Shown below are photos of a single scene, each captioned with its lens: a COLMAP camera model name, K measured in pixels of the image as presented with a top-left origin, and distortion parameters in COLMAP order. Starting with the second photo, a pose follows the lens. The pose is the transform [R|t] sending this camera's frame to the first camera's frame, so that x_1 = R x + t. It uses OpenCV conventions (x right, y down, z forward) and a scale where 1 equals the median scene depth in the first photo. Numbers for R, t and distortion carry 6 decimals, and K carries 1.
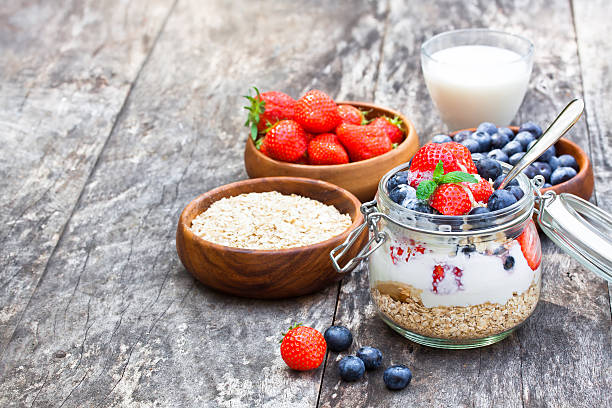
lens RADIAL K [[2288.1, 0, 305.8], [0, 2288.1, 204.1], [0, 0, 1]] dist [0.056419, 0.000000]
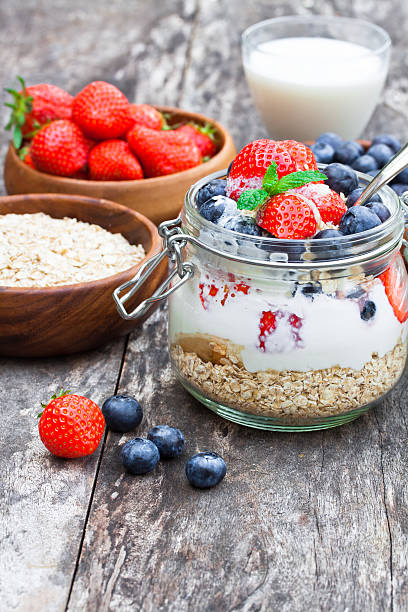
lens RADIAL K [[2288.1, 0, 204.1], [0, 2288.1, 305.8], [0, 0, 1]] dist [0.056419, 0.000000]
pose [[0.998710, 0.023066, 0.045227, 0.006679], [-0.023243, 0.999724, 0.003411, 0.022491], [-0.045136, -0.004458, 0.998971, 0.294445]]
